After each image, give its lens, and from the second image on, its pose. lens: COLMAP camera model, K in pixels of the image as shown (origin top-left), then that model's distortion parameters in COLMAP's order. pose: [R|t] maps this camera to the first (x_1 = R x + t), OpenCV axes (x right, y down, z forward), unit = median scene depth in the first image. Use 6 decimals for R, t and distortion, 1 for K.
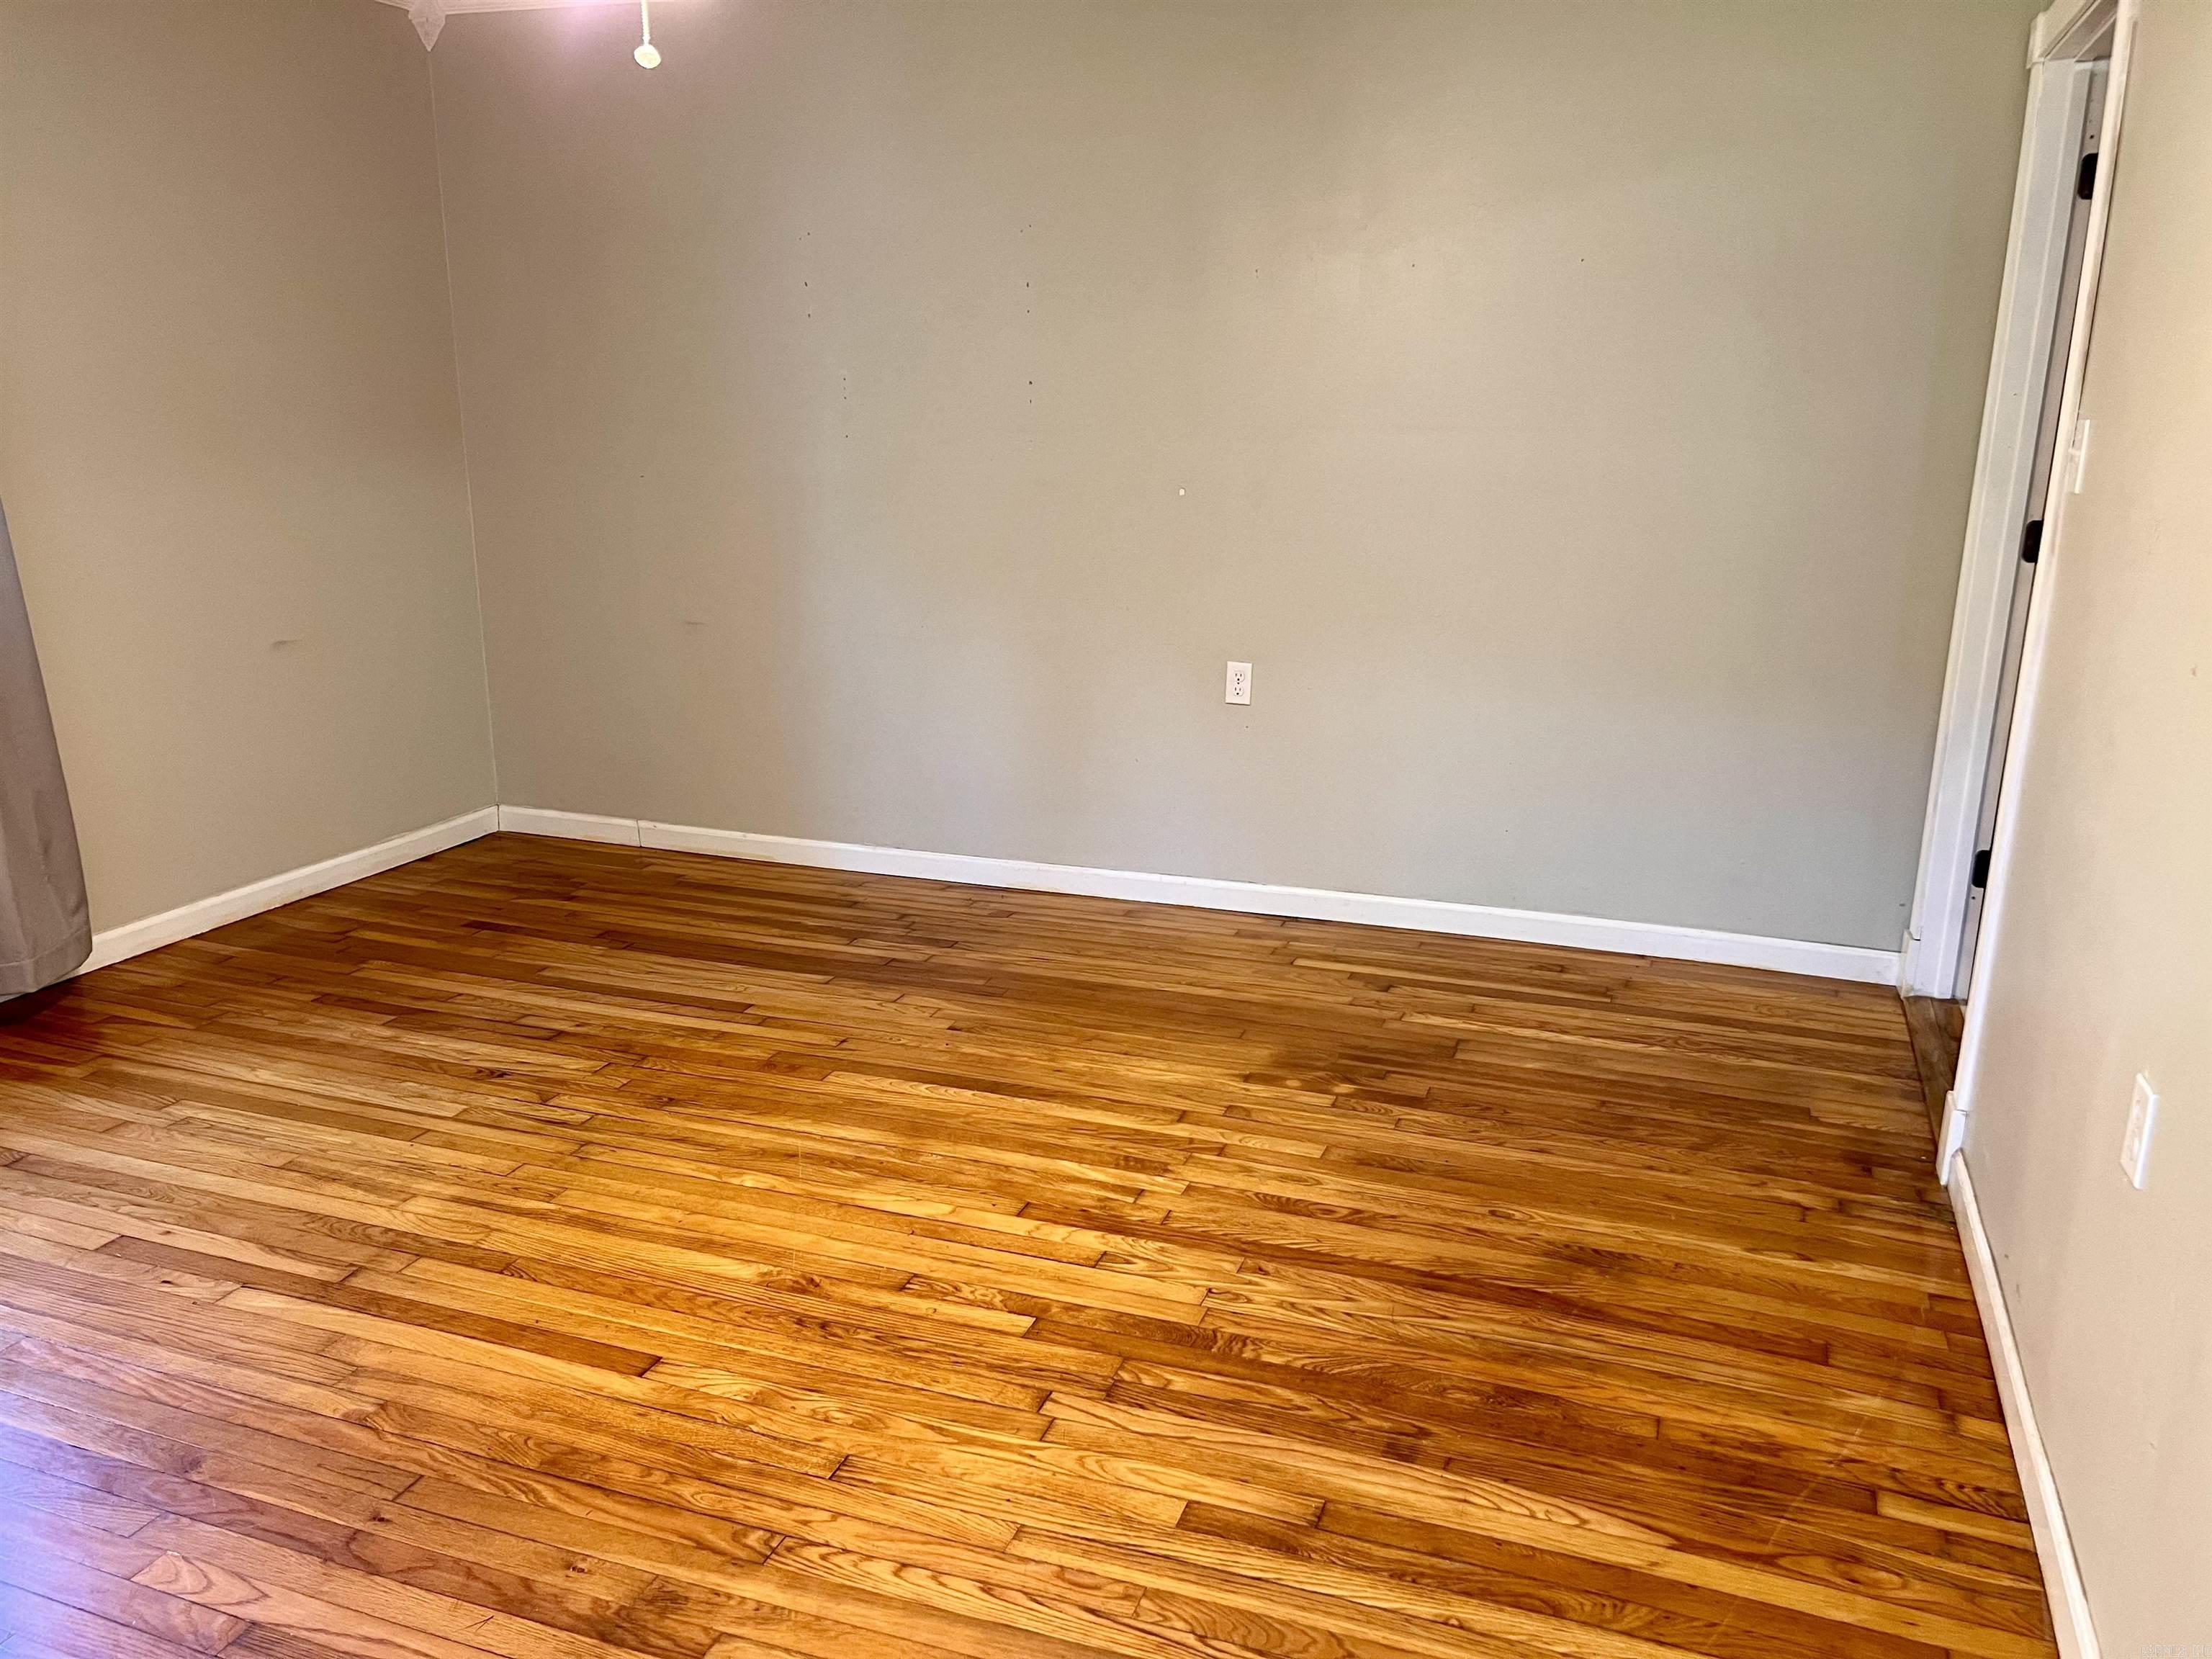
lens RADIAL K [[1654.8, 0, 1105.1], [0, 1654.8, 828.8], [0, 0, 1]] dist [0.061019, -0.070039]
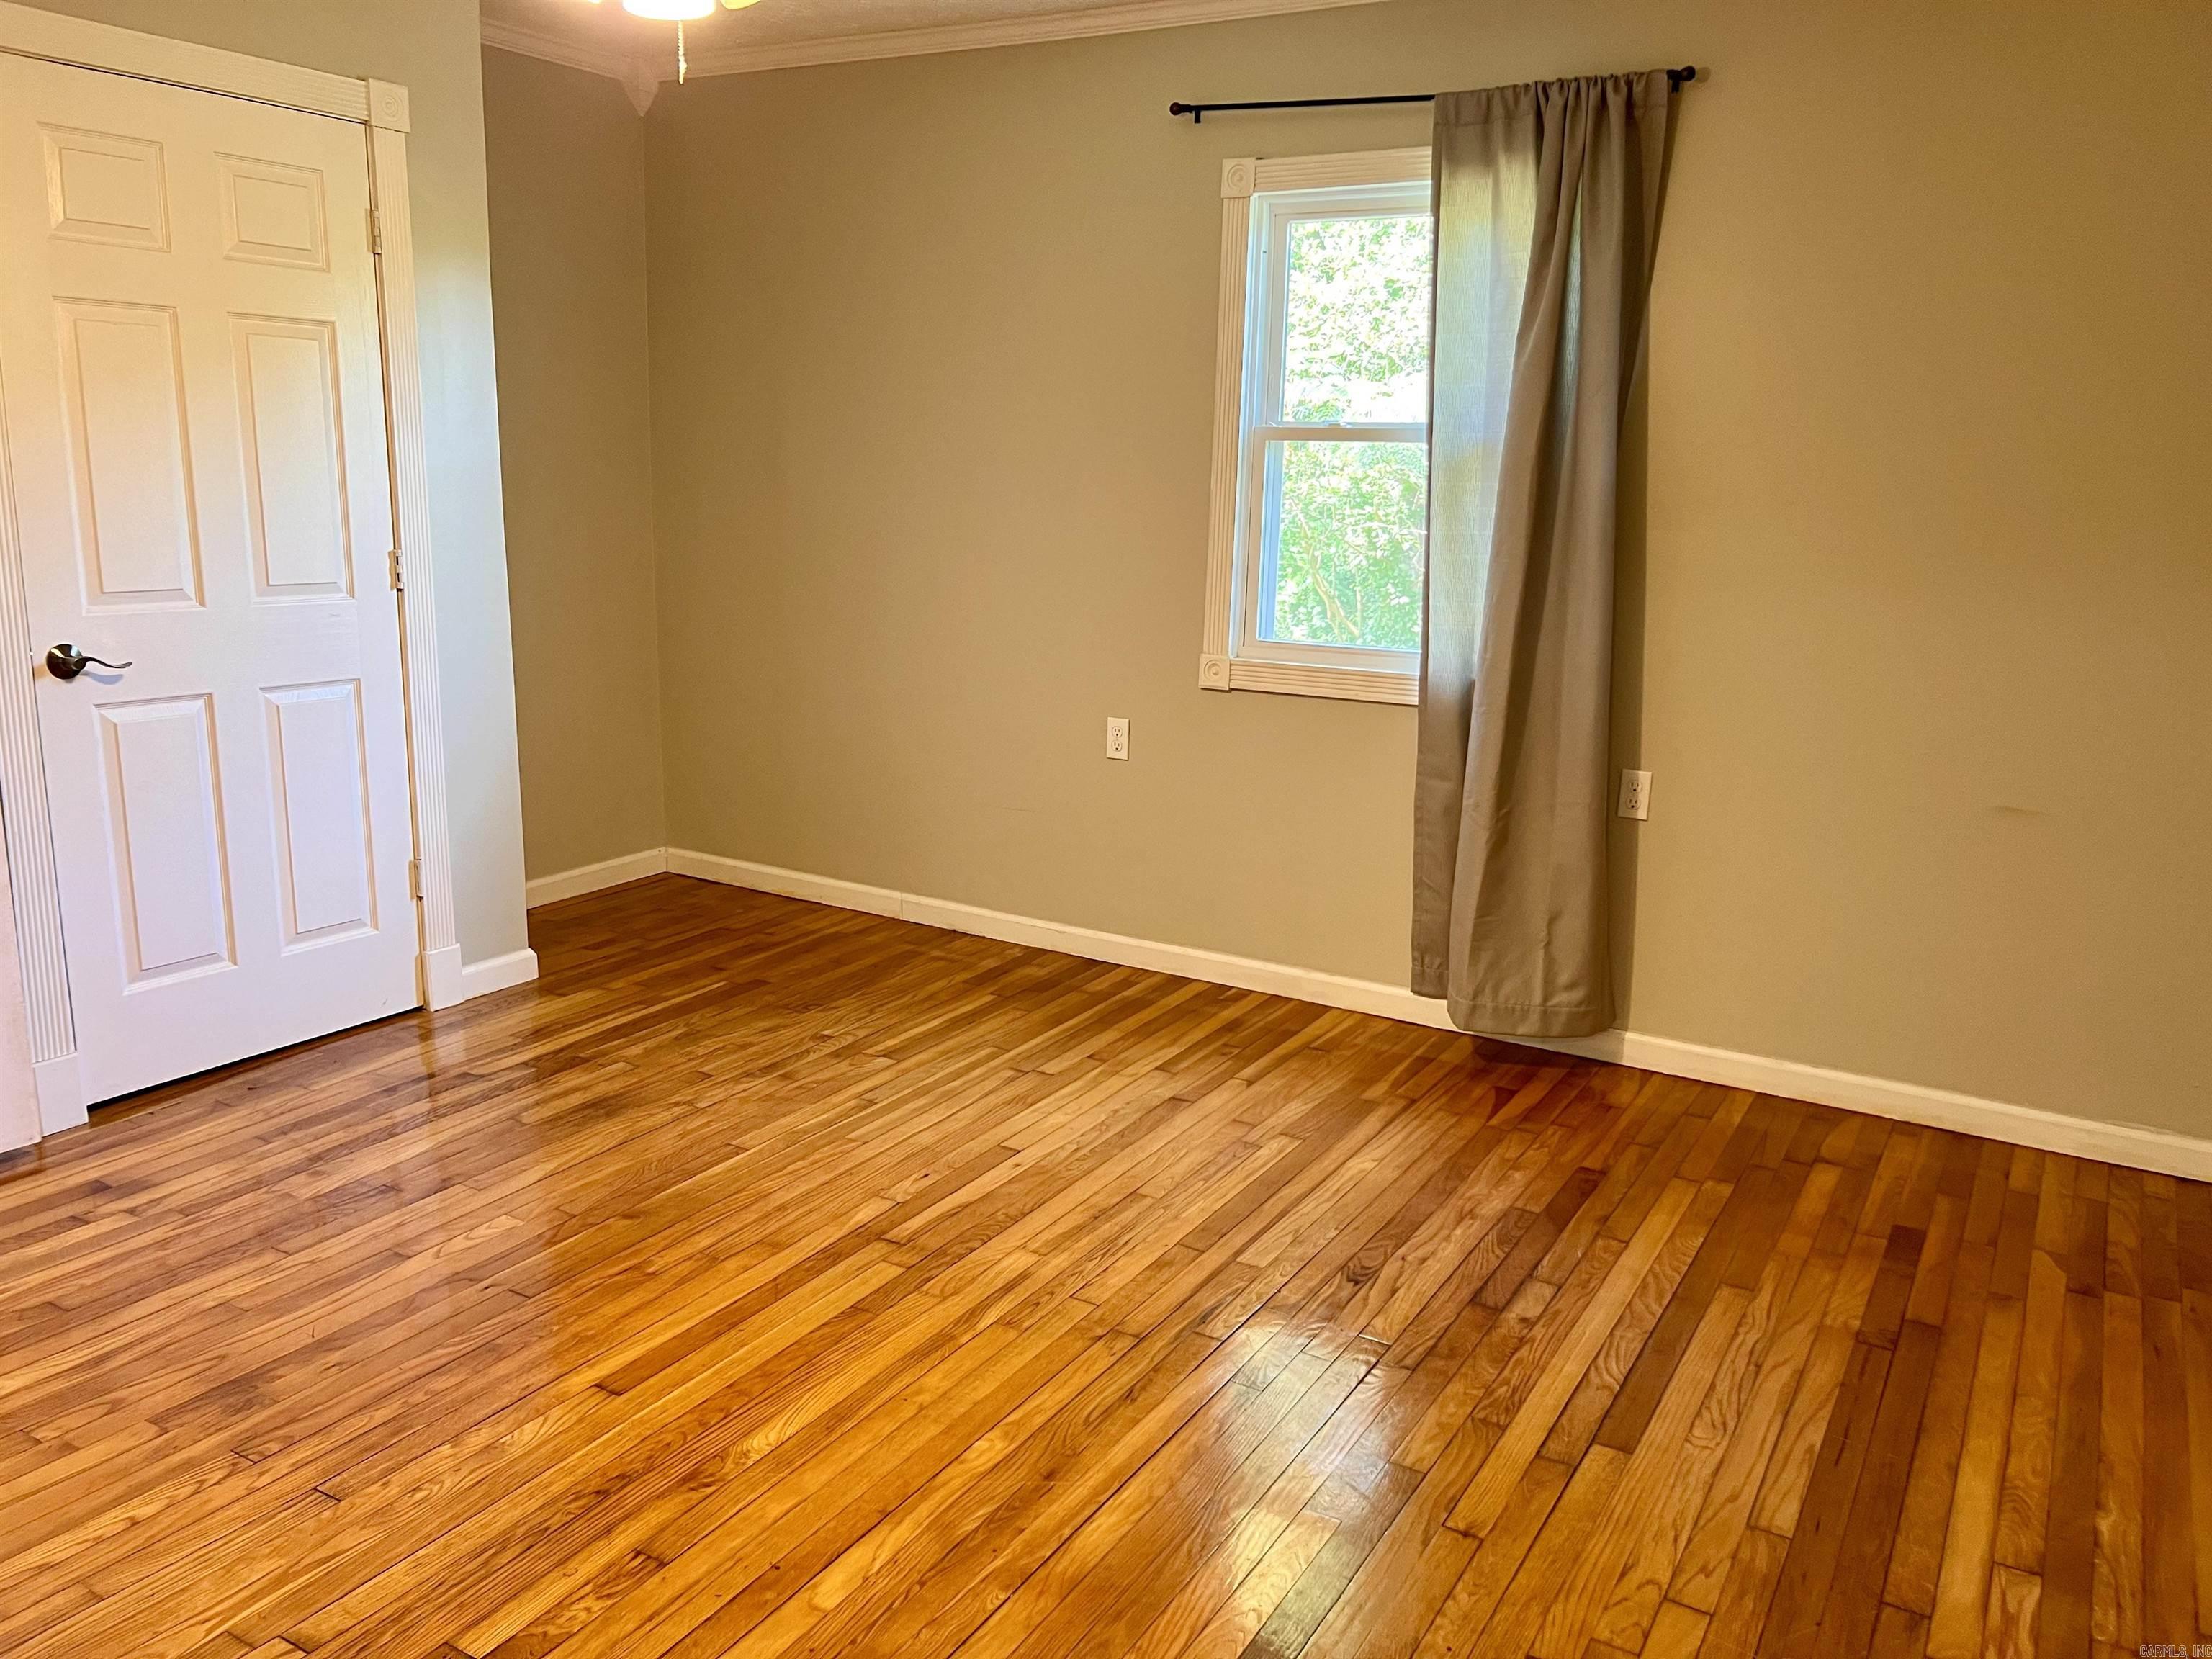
lens RADIAL K [[1654.8, 0, 1104.6], [0, 1654.8, 823.9], [0, 0, 1]] dist [0.061019, -0.070039]
pose [[-0.165945, 0.203749, -0.964857, 0.434600], [-0.277161, 0.929347, 0.243919, -0.244003], [0.946385, 0.307898, -0.097749, 0.944322]]
